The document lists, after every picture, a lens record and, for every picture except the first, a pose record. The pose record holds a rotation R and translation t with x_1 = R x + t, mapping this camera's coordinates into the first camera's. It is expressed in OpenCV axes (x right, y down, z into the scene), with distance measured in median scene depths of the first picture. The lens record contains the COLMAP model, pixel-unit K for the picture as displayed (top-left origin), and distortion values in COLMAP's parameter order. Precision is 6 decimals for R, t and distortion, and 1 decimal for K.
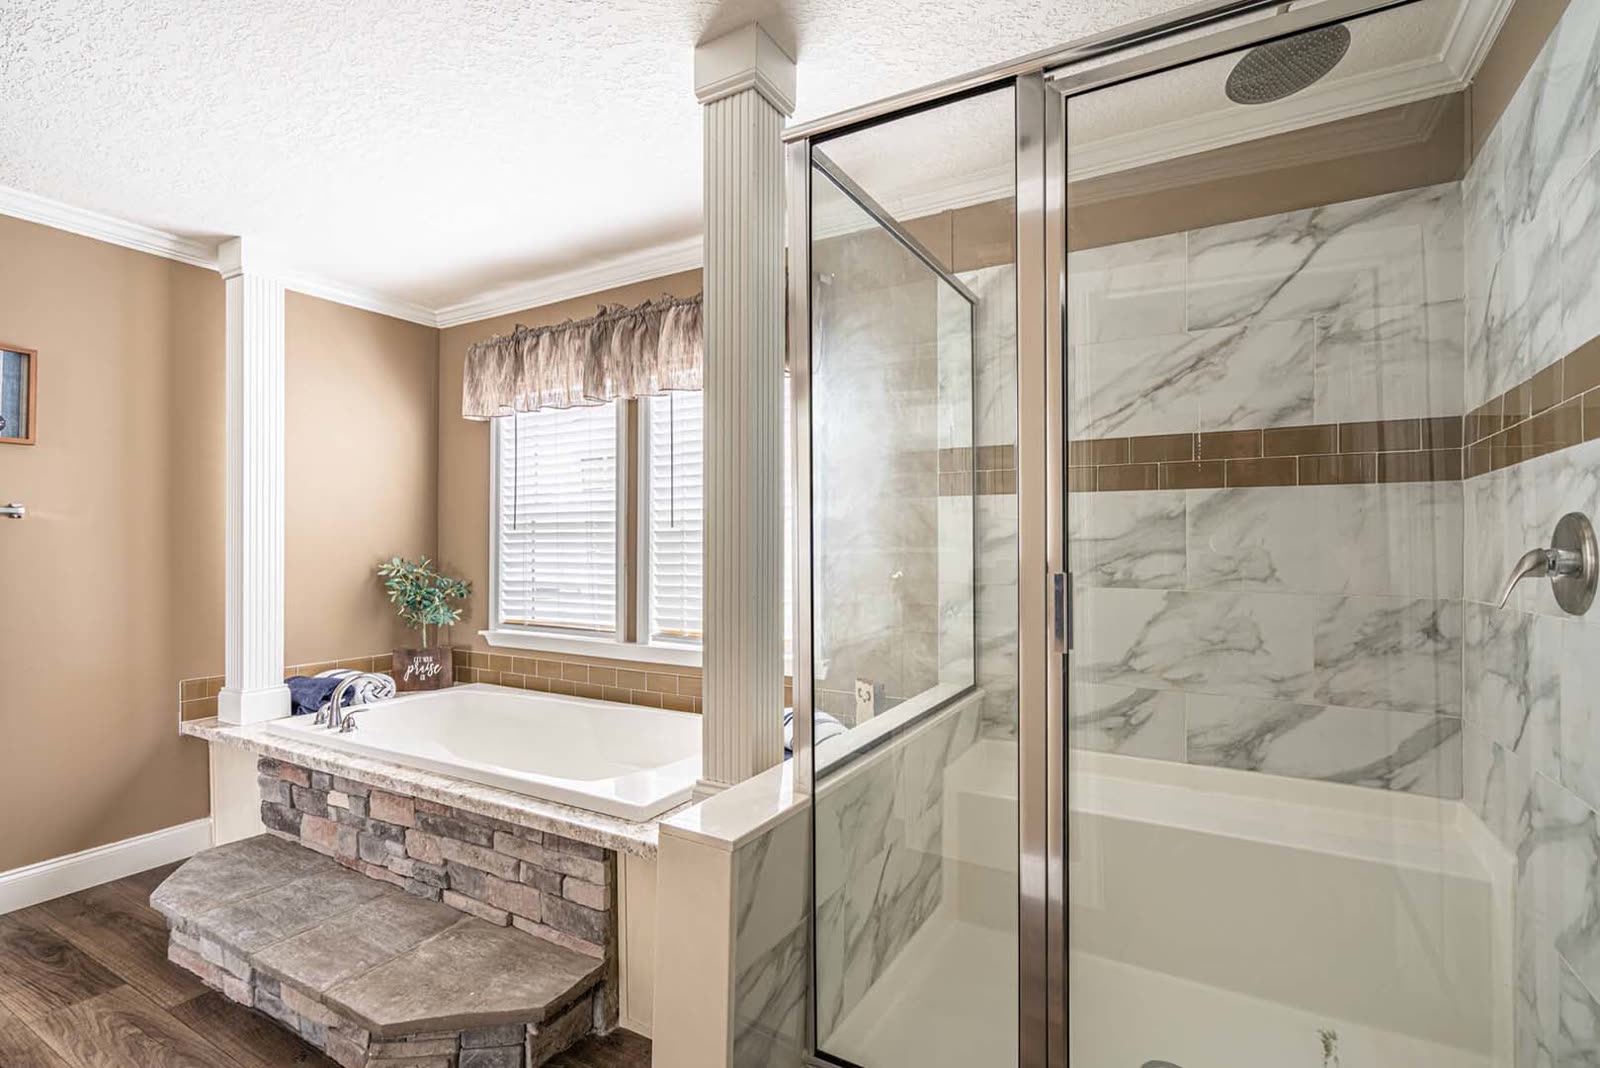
lens RADIAL K [[741.1, 0, 764.6], [0, 741.1, 533.5], [0, 0, 1]] dist [-0.008136, 0.002912]
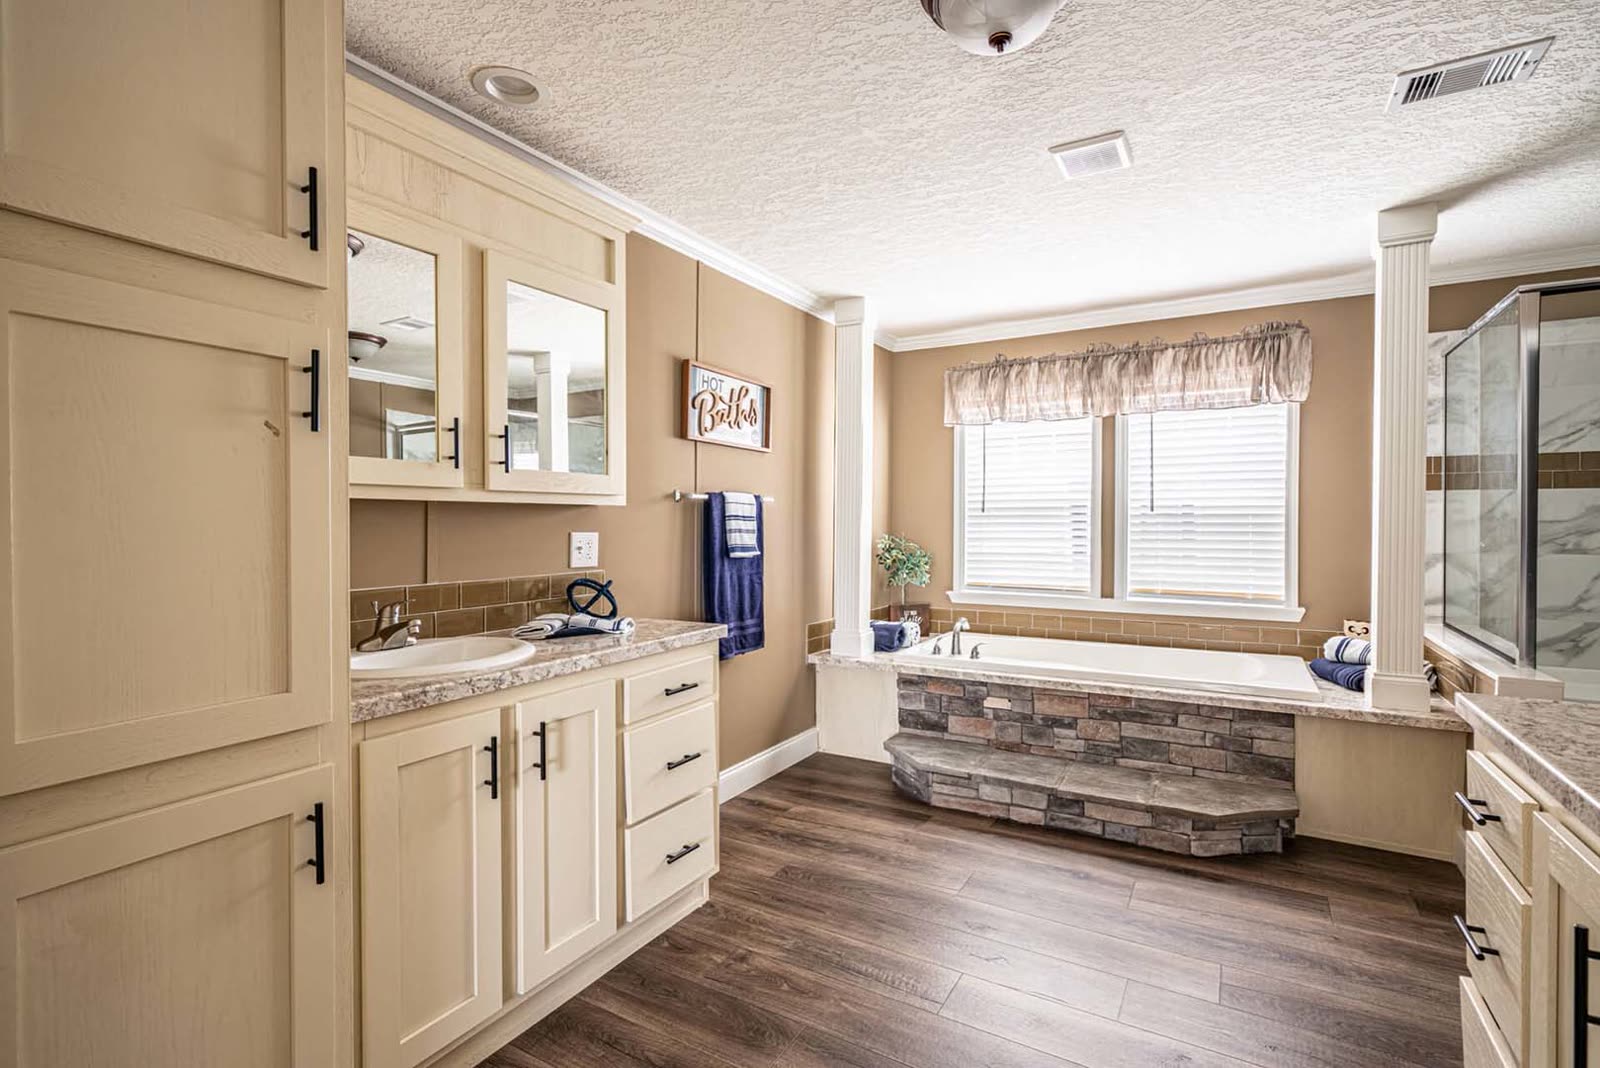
lens RADIAL K [[741.1, 0, 789.5], [0, 741.1, 525.1], [0, 0, 1]] dist [-0.008136, 0.002912]
pose [[0.999994, 0.002524, 0.002279, -1.077266], [-0.002558, 0.999881, 0.015205, -0.003573], [-0.002240, -0.015211, 0.999882, -0.461346]]
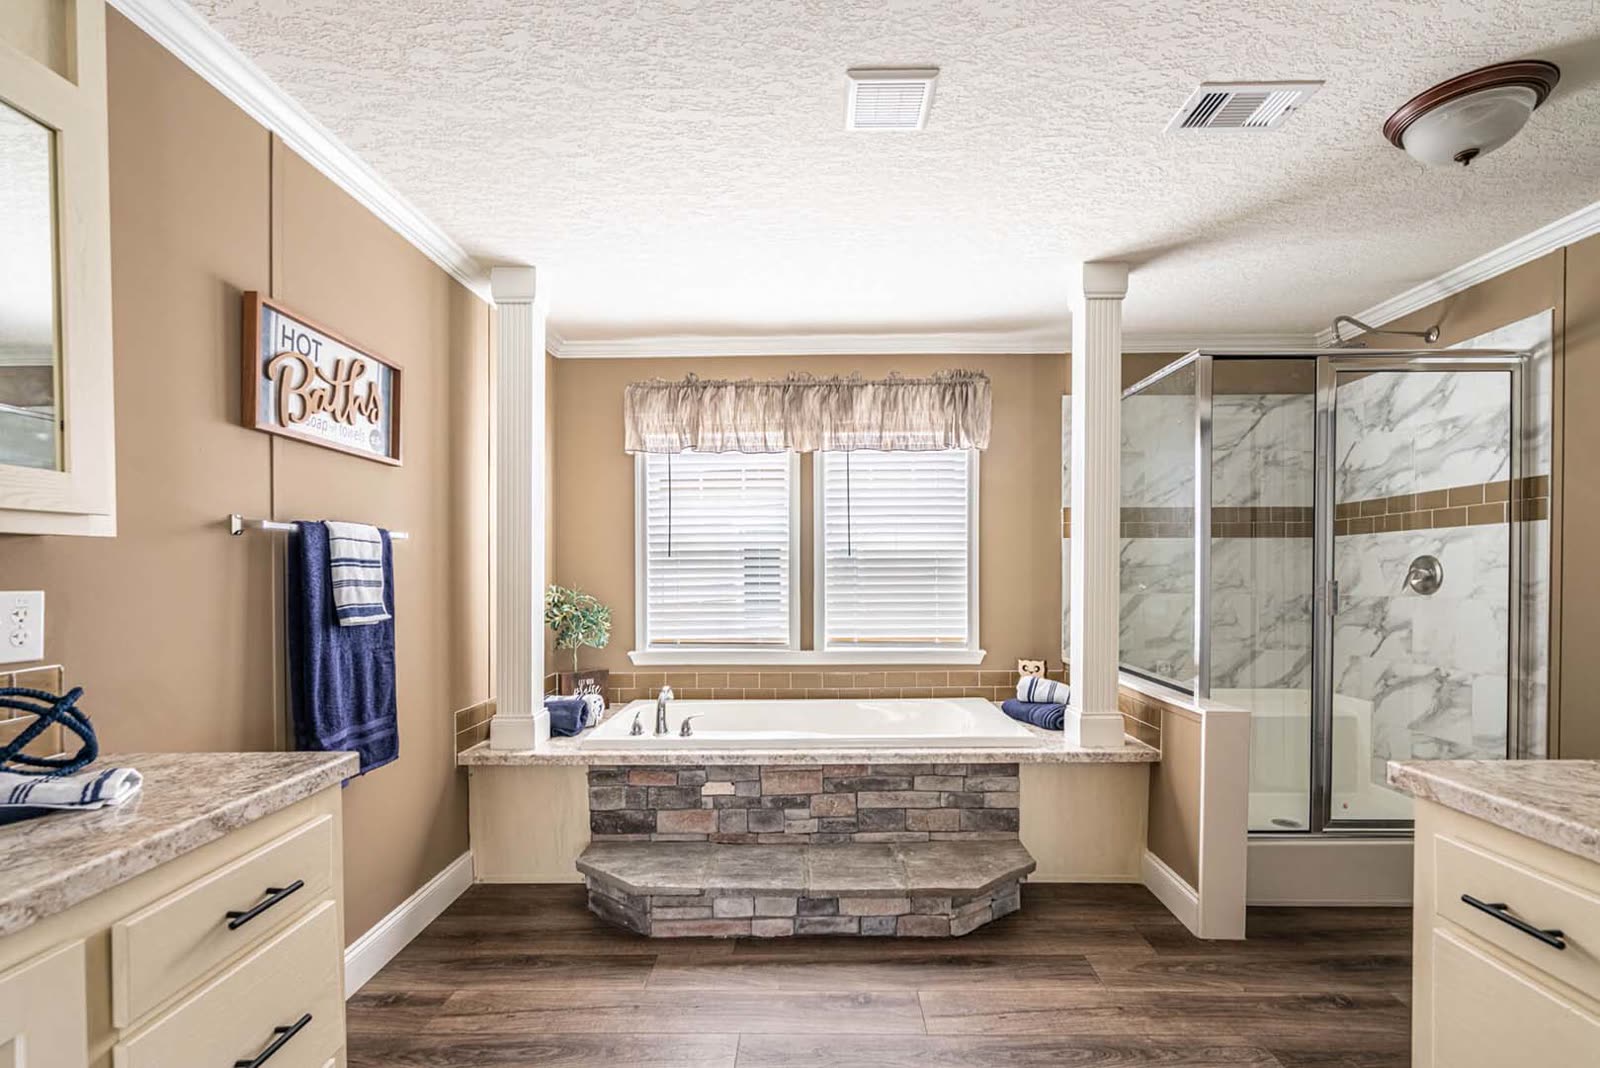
lens RADIAL K [[741.1, 0, 792.3], [0, 741.1, 581.0], [0, 0, 1]] dist [-0.008136, 0.002912]
pose [[0.868741, -0.009695, 0.495171, -1.155249], [-0.002685, 0.999701, 0.024285, 0.003775], [-0.495259, -0.022427, 0.868456, -0.074839]]
